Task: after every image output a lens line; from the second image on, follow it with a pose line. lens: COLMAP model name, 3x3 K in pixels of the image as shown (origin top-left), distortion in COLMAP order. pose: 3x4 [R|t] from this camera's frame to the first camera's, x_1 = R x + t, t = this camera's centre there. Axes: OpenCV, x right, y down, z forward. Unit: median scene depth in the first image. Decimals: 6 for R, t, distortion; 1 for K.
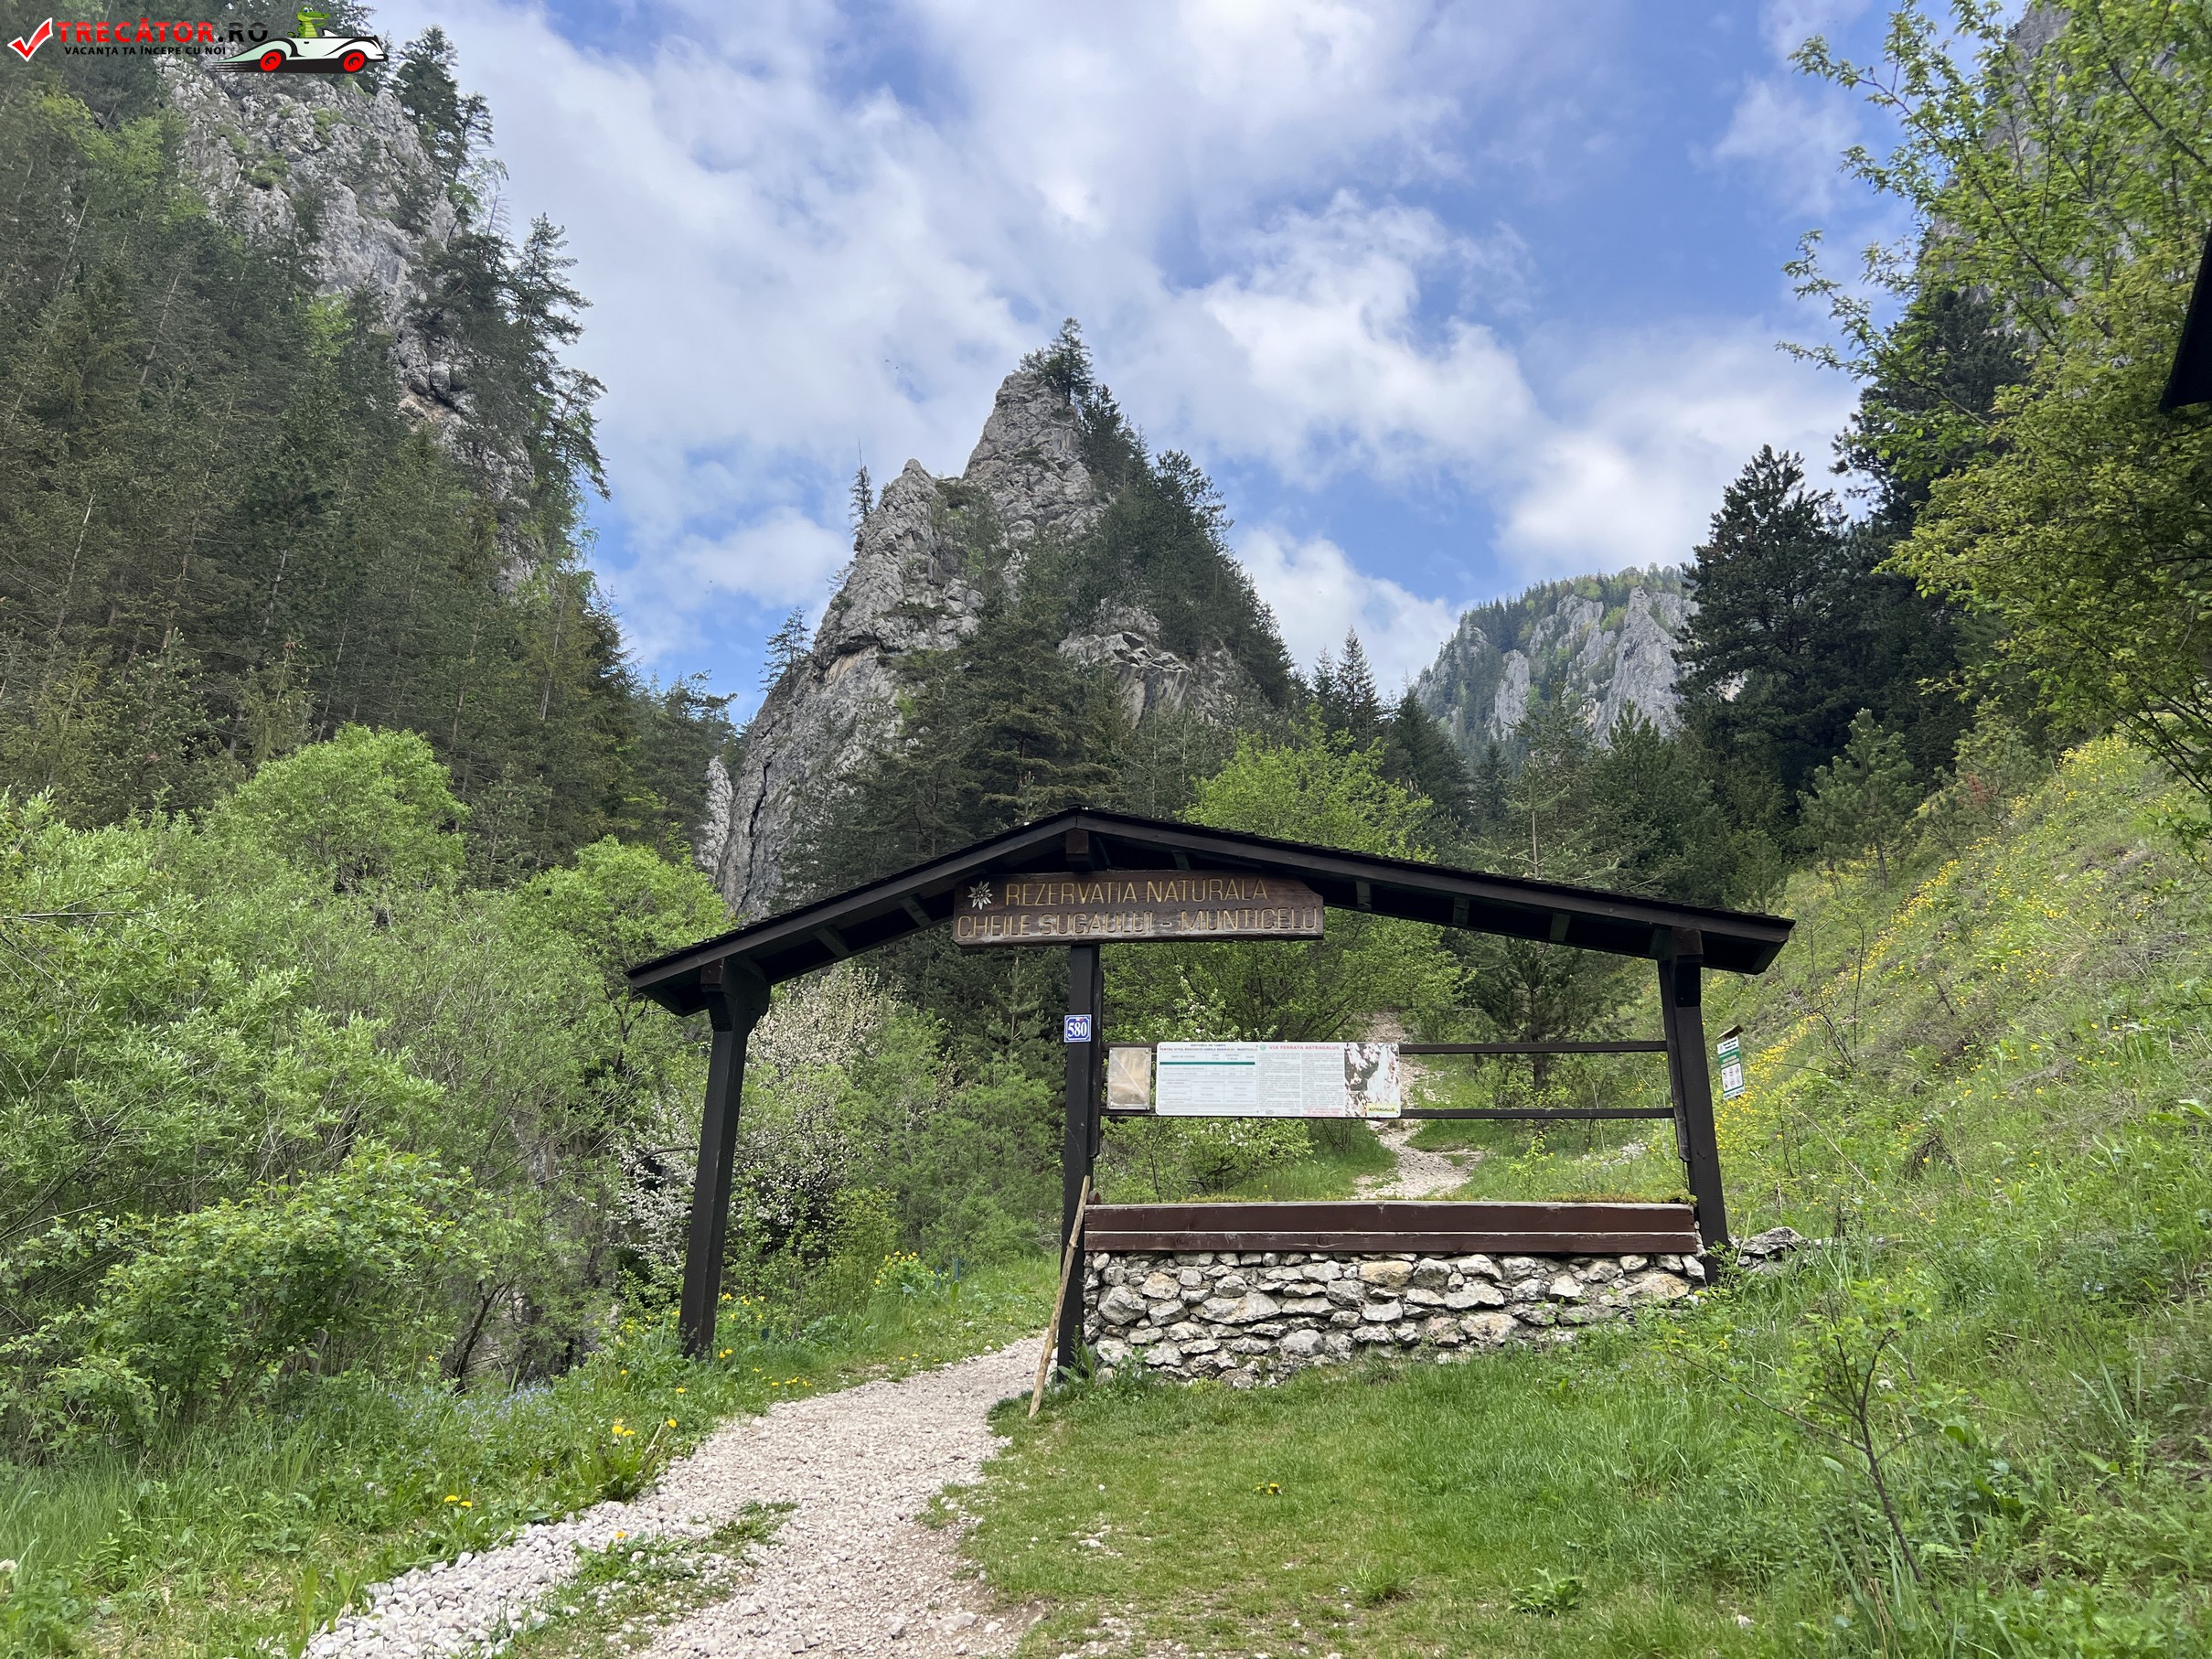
lens RADIAL K [[1667.1, 0, 1104.5], [0, 1667.1, 836.6], [0, 0, 1]] dist [0.059055, -0.072638]
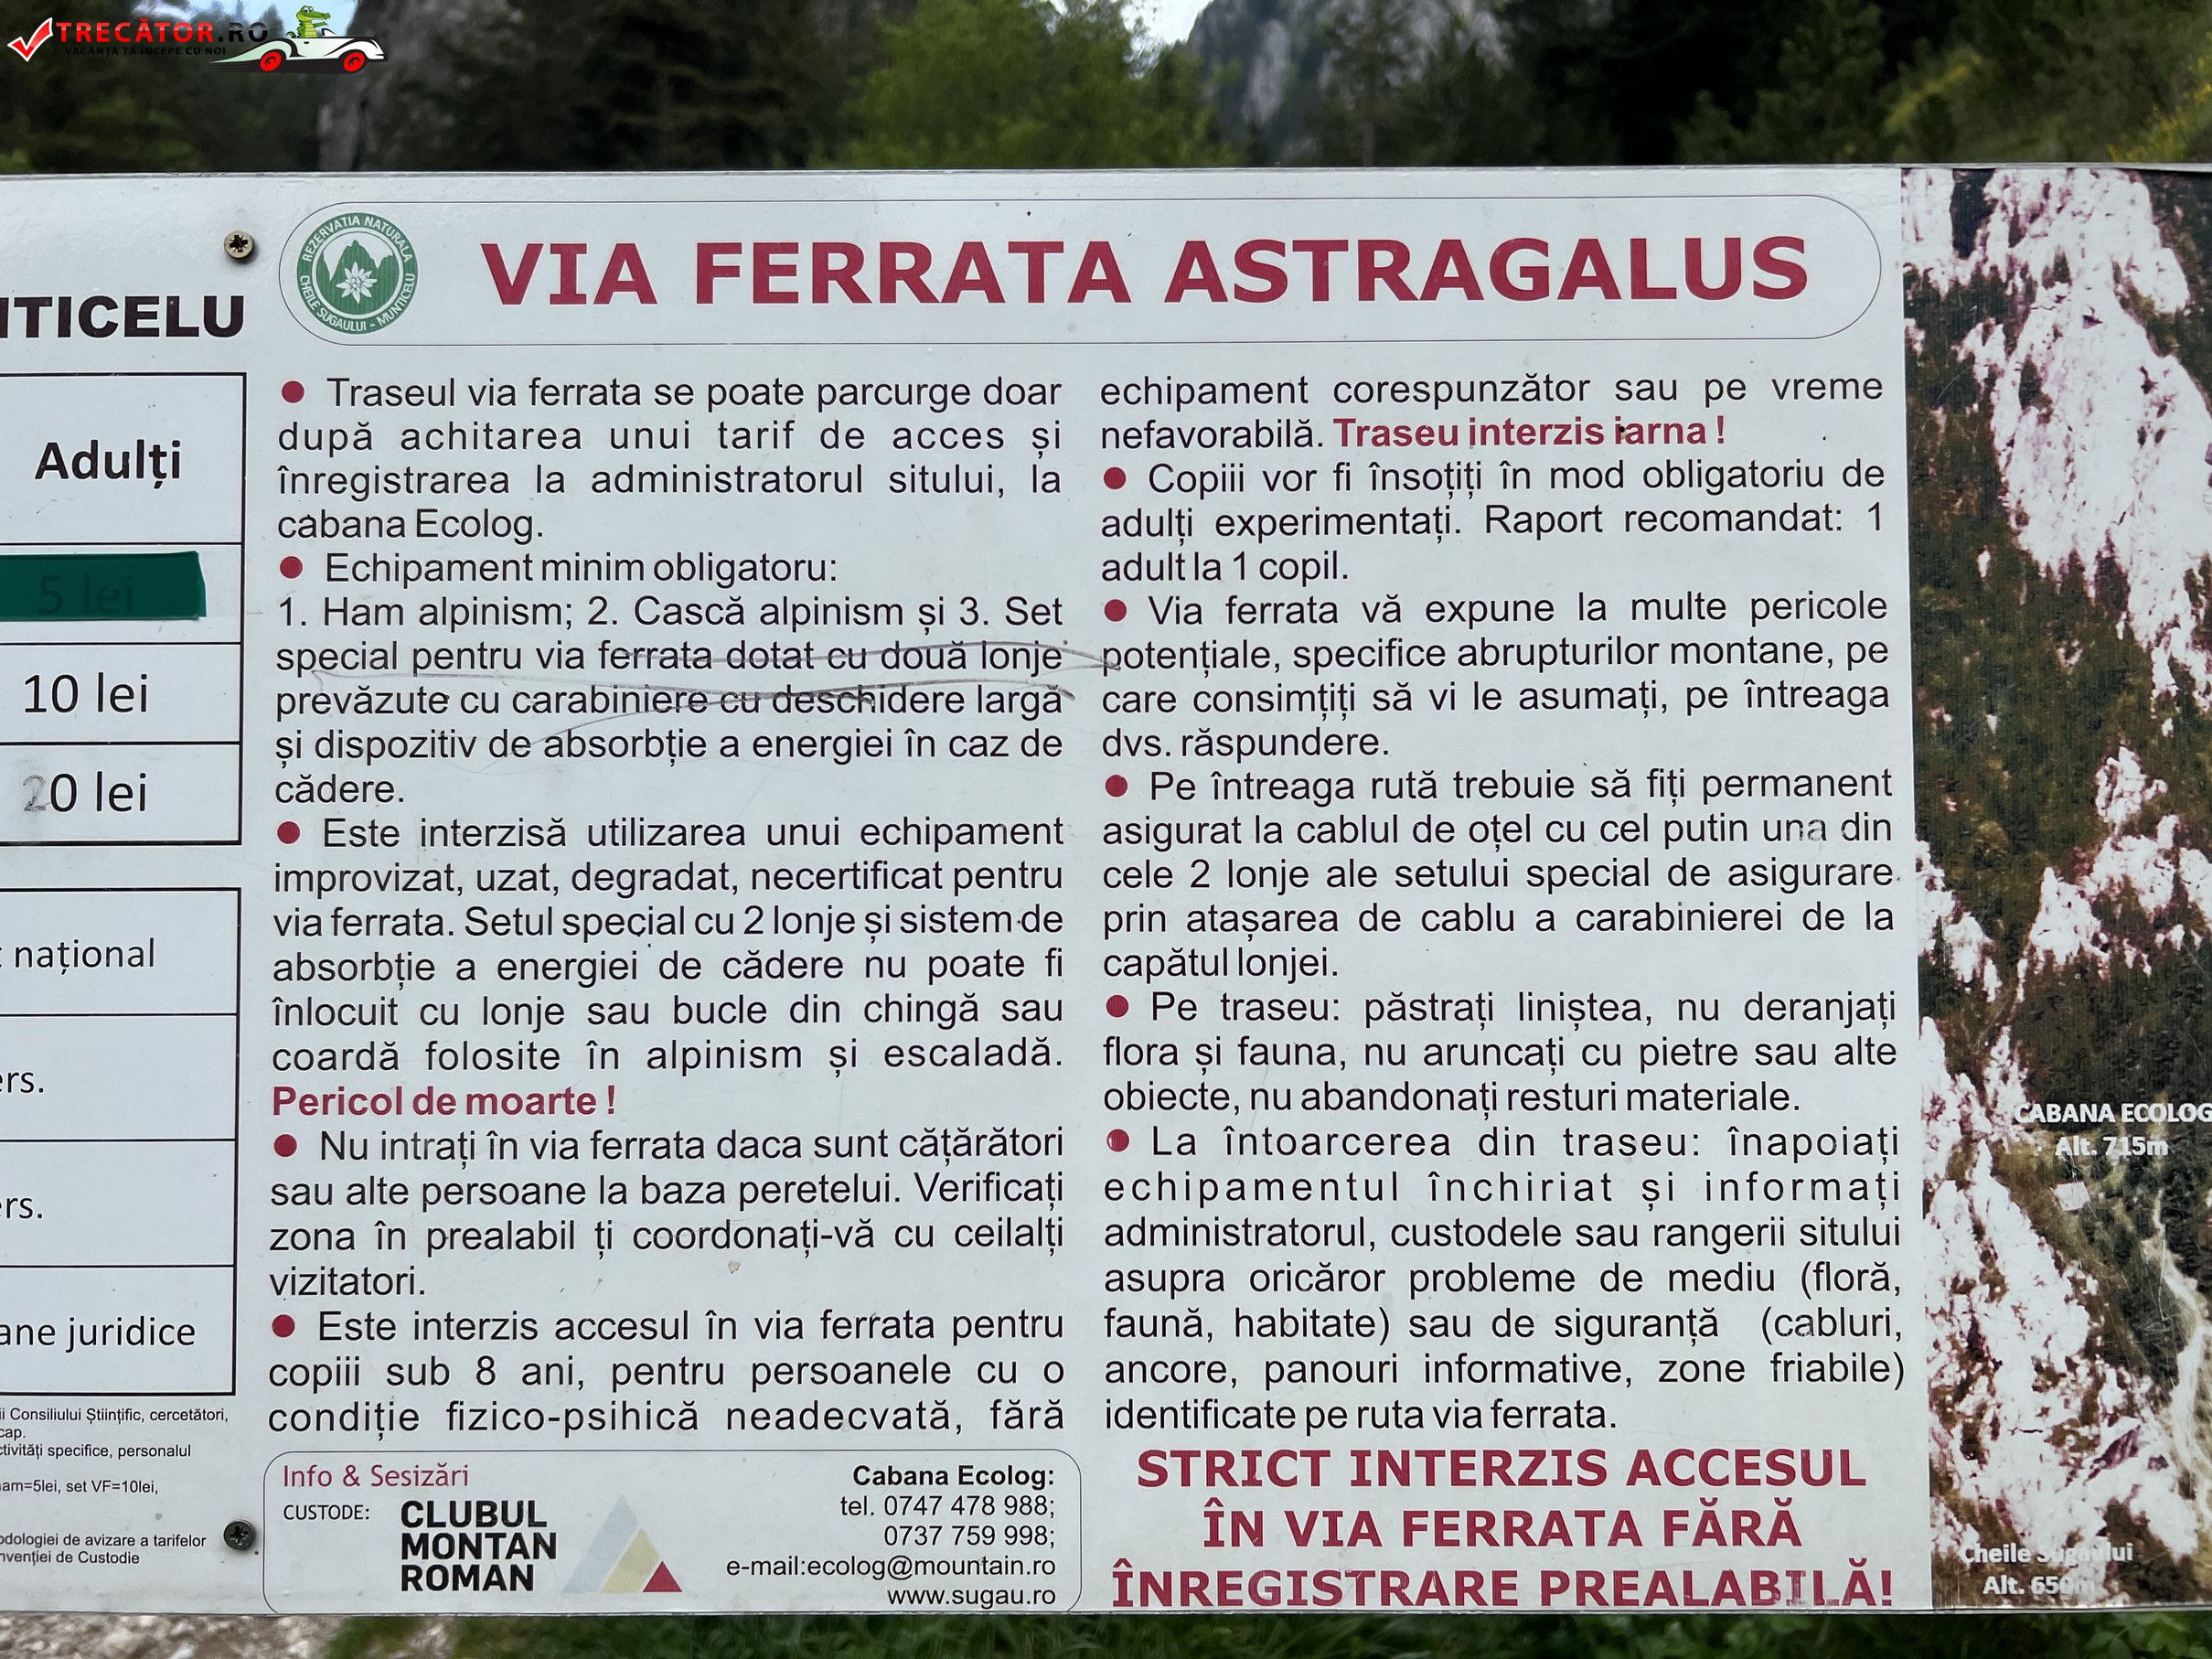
lens RADIAL K [[1667.1, 0, 1153.1], [0, 1667.1, 855.2], [0, 0, 1]] dist [0.059055, -0.072638]
pose [[0.983868, -0.044601, 0.173248, 0.015673], [-0.017741, 0.939325, 0.342571, 0.017911], [-0.178015, -0.340118, 0.923380, 0.134889]]
